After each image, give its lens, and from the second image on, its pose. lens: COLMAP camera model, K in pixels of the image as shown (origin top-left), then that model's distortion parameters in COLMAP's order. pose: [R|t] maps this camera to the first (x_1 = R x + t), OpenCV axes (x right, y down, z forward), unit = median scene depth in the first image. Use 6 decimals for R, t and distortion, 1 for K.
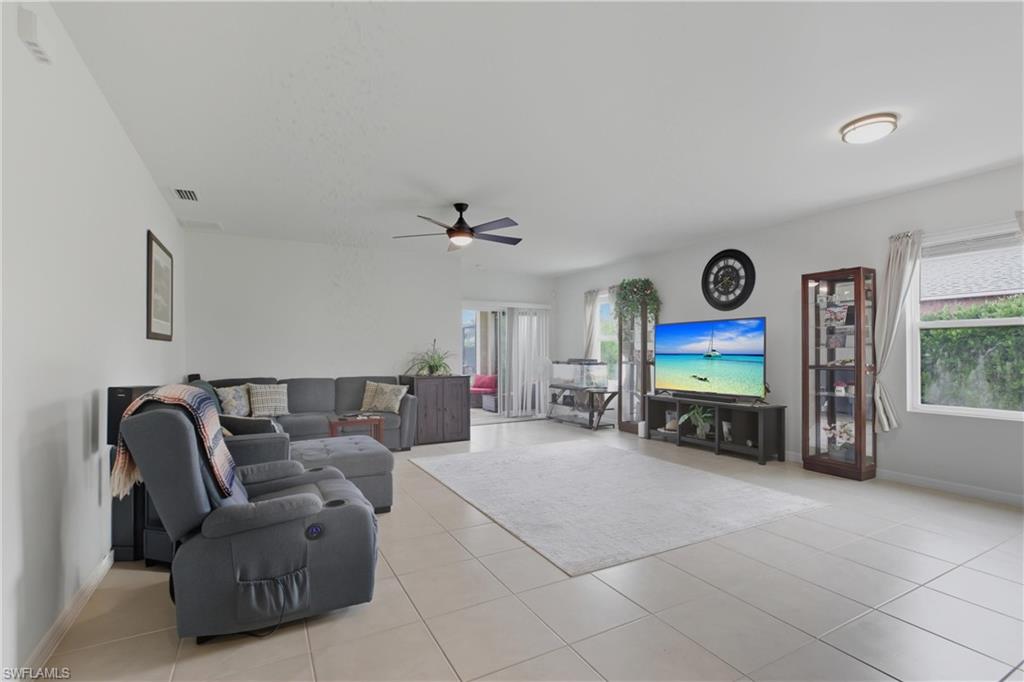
lens RADIAL K [[462.9, 0, 481.9], [0, 462.9, 350.1], [0, 0, 1]] dist [-0.006960, 0.002792]
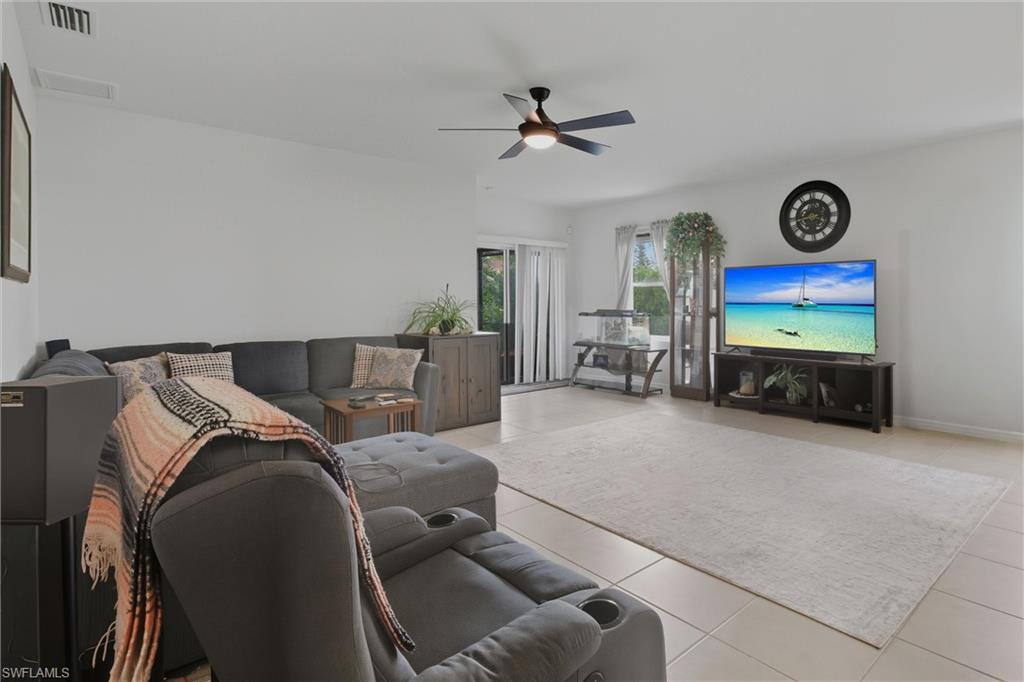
lens RADIAL K [[524.1, 0, 535.9], [0, 524.1, 305.0], [0, 0, 1]] dist [-0.001513, -0.001118]
pose [[0.964537, -0.003466, 0.263926, -0.218024], [0.000292, 0.999927, 0.012064, -0.000395], [-0.263948, -0.011559, 0.964468, 0.199269]]
